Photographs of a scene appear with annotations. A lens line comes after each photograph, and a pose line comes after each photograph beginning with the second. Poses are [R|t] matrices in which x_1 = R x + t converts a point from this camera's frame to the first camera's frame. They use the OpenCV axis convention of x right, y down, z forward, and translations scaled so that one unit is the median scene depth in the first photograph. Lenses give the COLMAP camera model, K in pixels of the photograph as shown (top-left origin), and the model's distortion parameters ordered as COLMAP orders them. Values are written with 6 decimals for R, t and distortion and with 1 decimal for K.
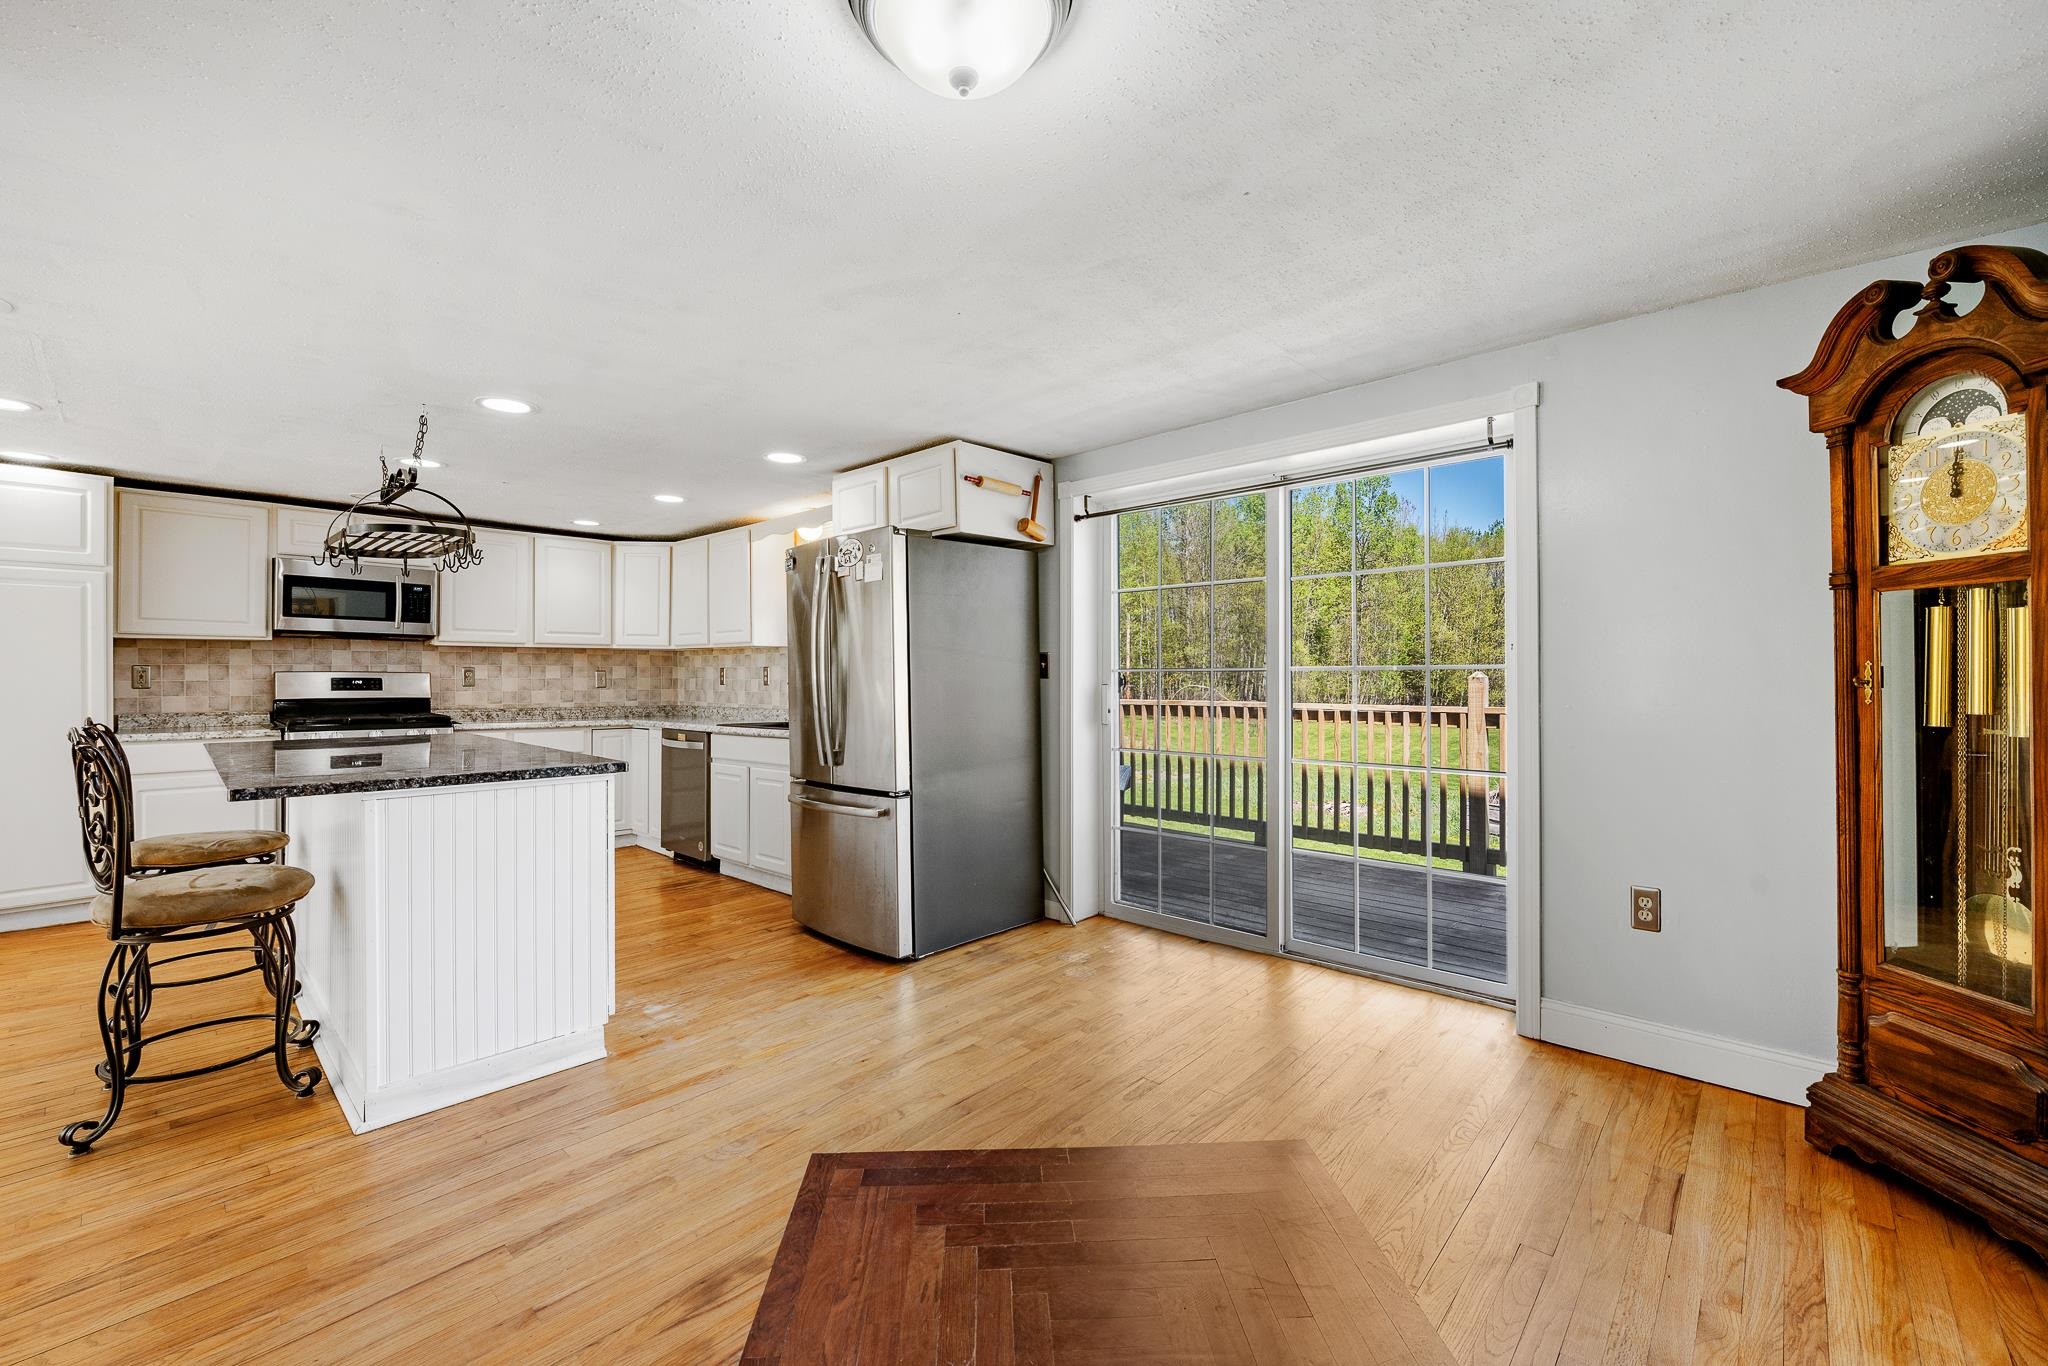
lens RADIAL K [[830.5, 0, 1020.5], [0, 830.5, 674.9], [0, 0, 1]] dist [-0.007657, -0.000726]
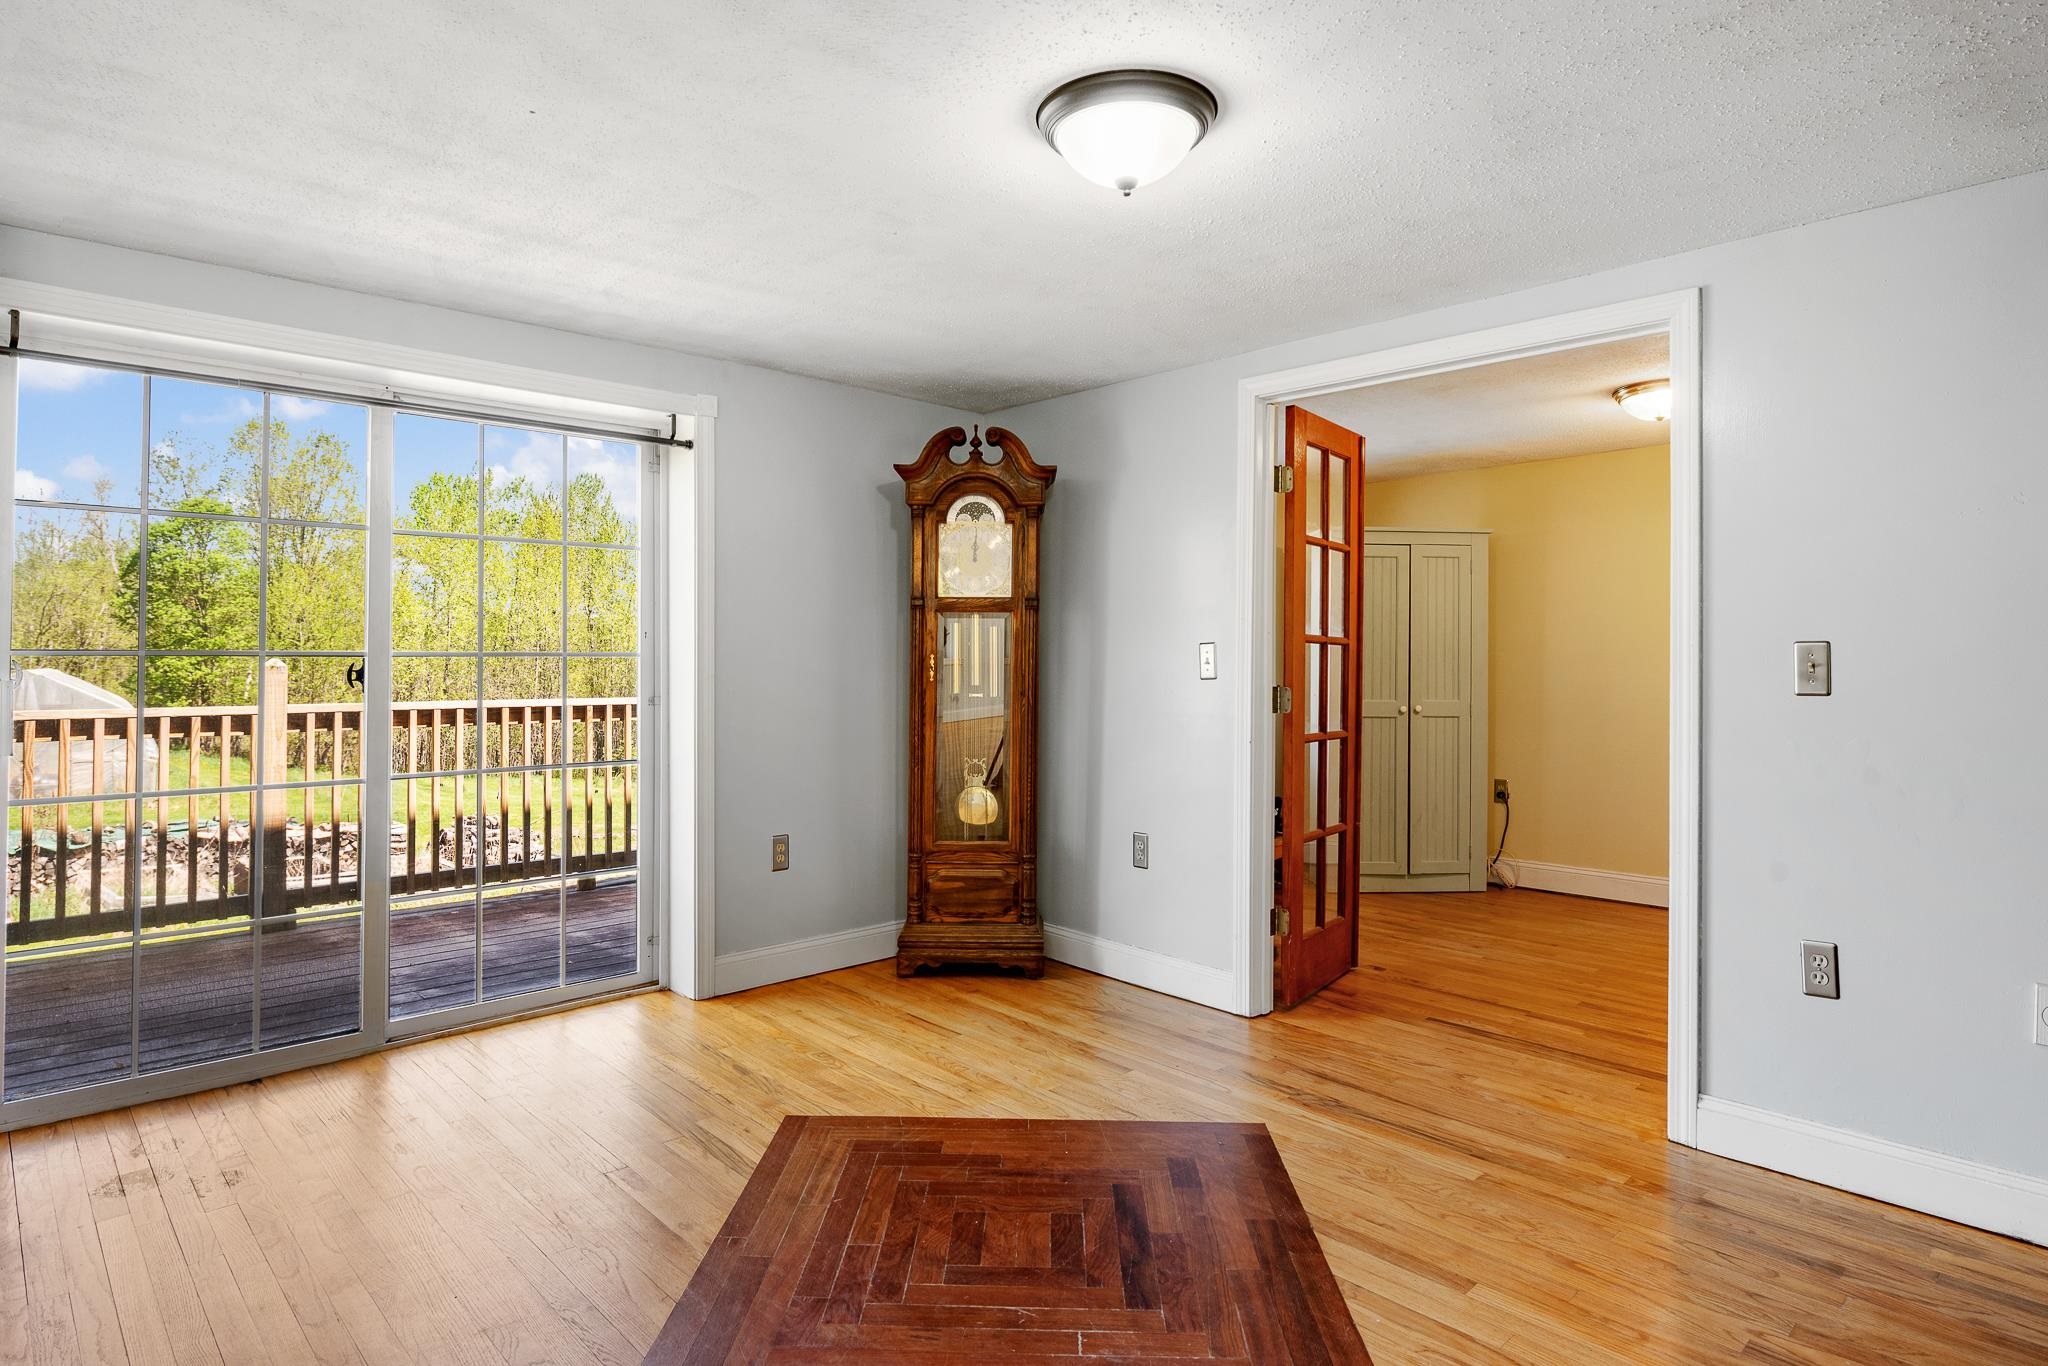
lens RADIAL K [[1123.8, 0, 1018.5], [0, 1123.8, 627.7], [0, 0, 1]] dist [-0.003856, -0.000938]
pose [[0.064546, 0.035130, 0.997296, -0.551491], [-0.002262, 0.999383, -0.035057, 0.003885], [-0.997912, 0.000007, 0.064585, 0.330018]]
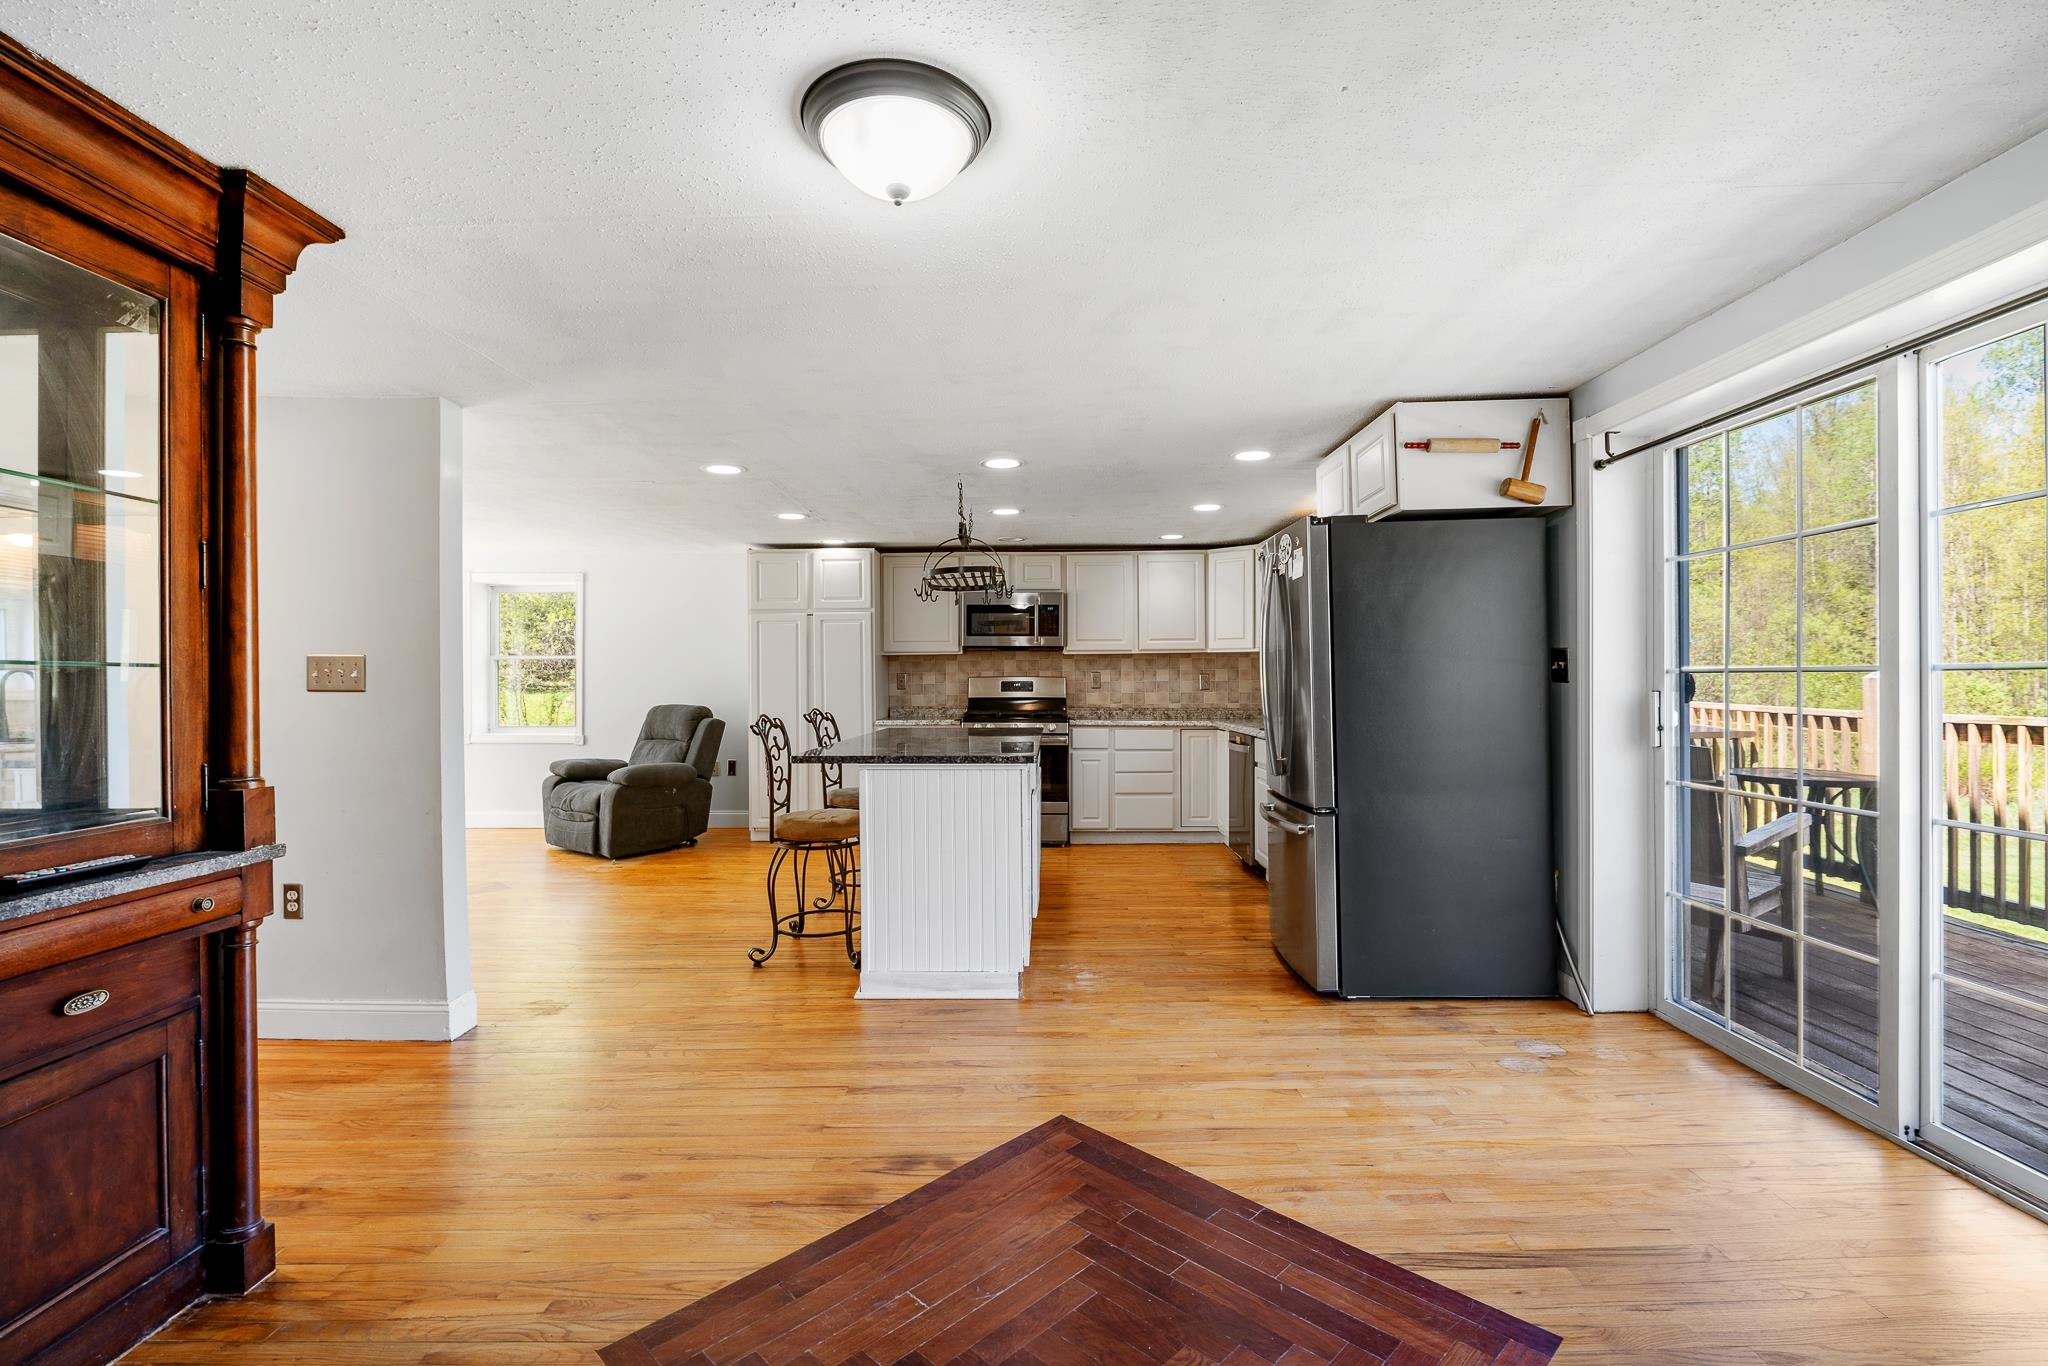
lens RADIAL K [[923.5, 0, 1023.1], [0, 923.5, 679.0], [0, 0, 1]] dist [-0.008550, -0.000341]
pose [[0.669780, -0.003482, -0.742552, 0.327319], [0.007496, 0.999970, 0.002072, -0.004098], [0.742522, -0.006954, 0.669785, 0.072165]]
